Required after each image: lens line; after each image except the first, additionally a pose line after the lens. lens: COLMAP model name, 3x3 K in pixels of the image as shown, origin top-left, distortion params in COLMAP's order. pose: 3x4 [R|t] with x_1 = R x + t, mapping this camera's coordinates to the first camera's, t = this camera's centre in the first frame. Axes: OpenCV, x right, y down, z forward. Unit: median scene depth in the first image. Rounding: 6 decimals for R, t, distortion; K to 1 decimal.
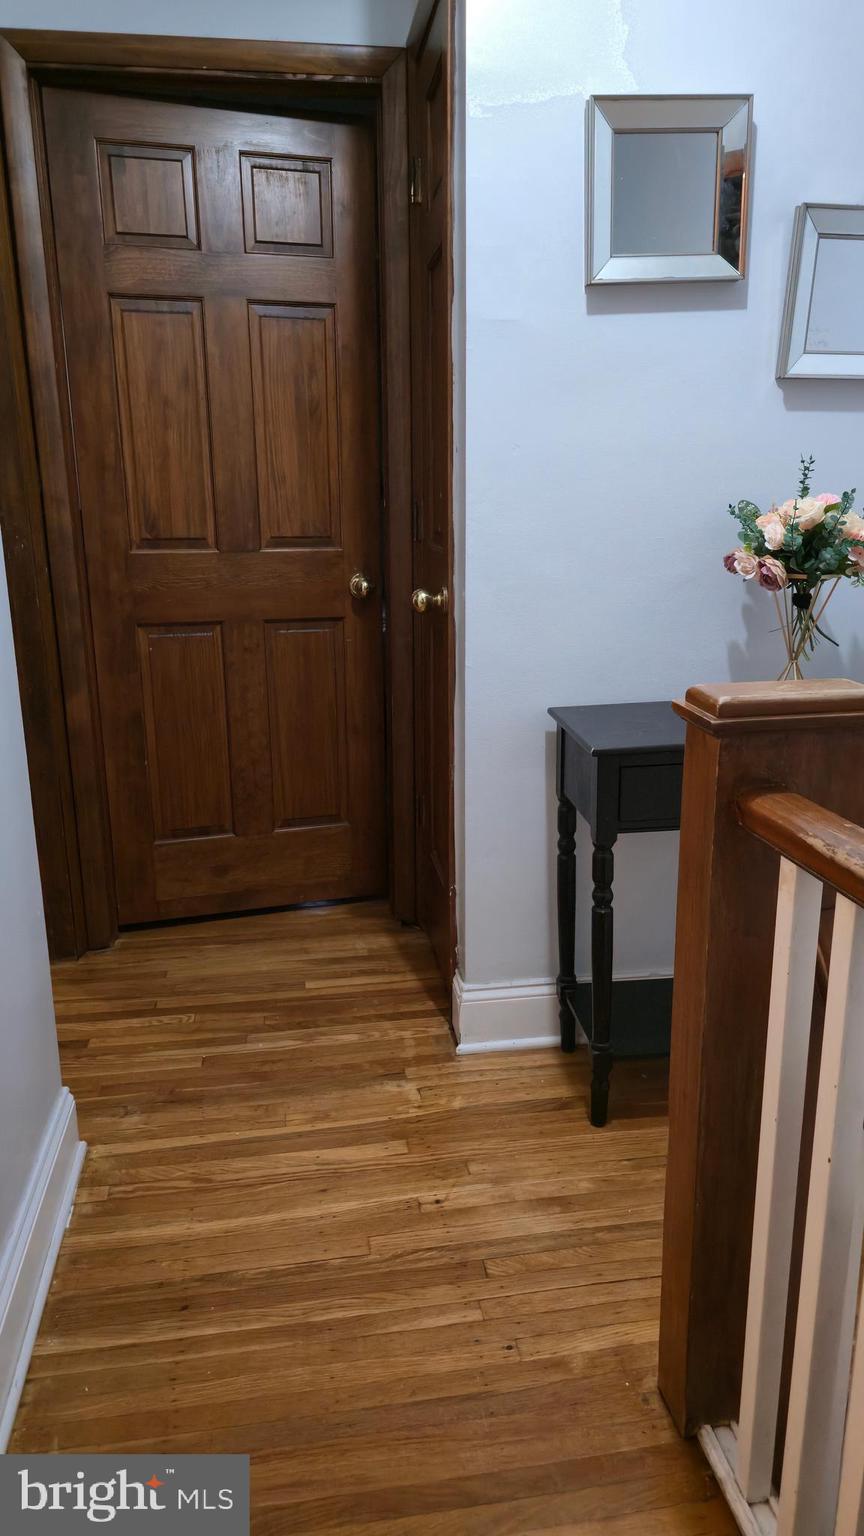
lens RADIAL K [[1020.1, 0, 427.1], [0, 1020.1, 768.9], [0, 0, 1]] dist [0.067771, -0.063668]
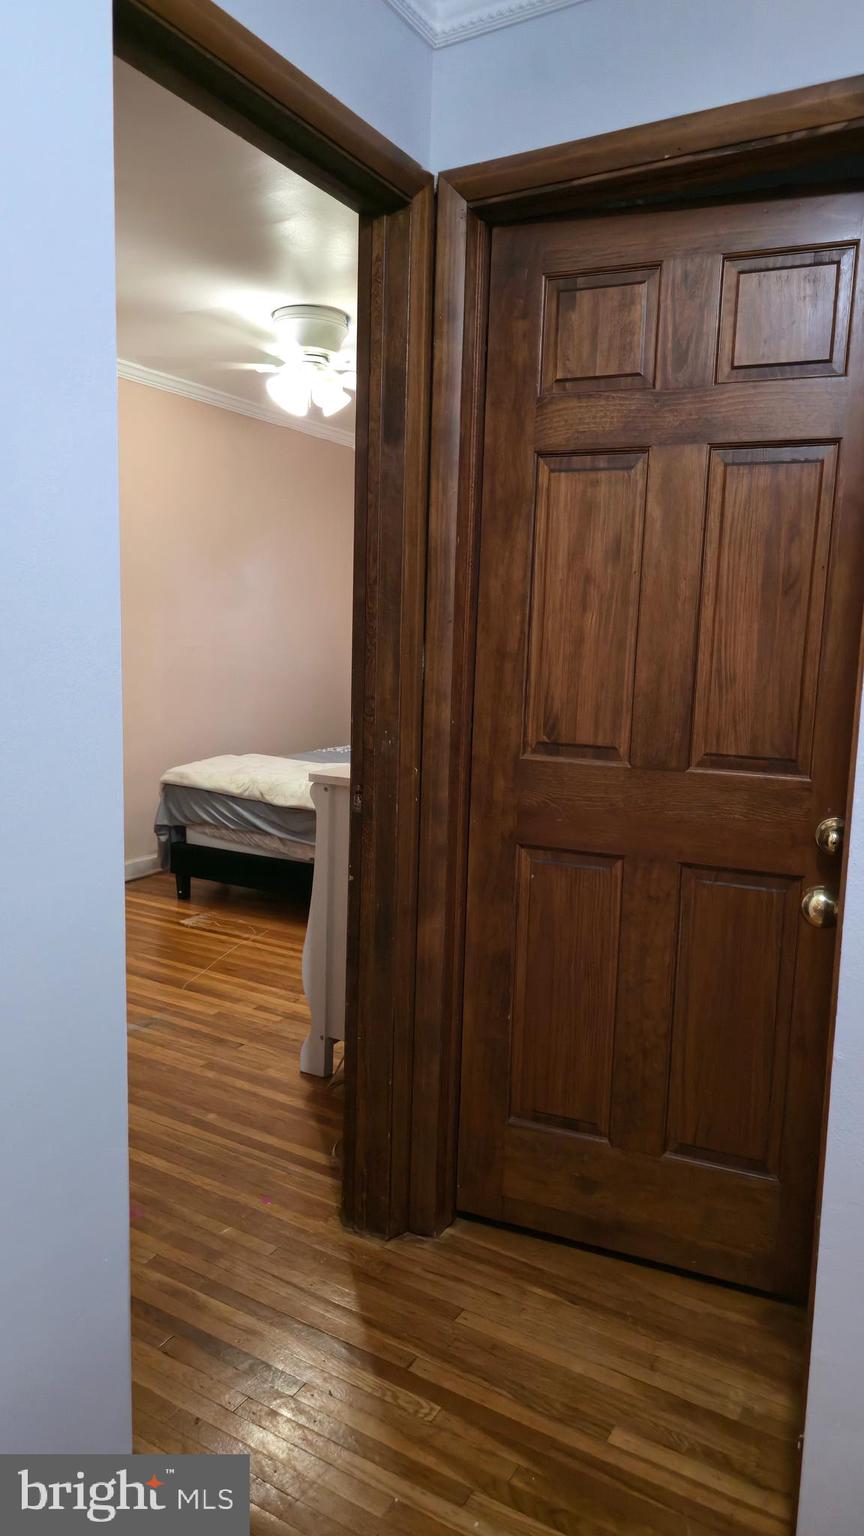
lens RADIAL K [[1020.1, 0, 427.1], [0, 1020.1, 768.9], [0, 0, 1]] dist [0.067771, -0.063668]
pose [[0.778431, 0.114536, -0.617193, 0.147653], [-0.197634, 0.977930, -0.067785, -0.133610], [0.595807, 0.174744, 0.783887, 0.333692]]
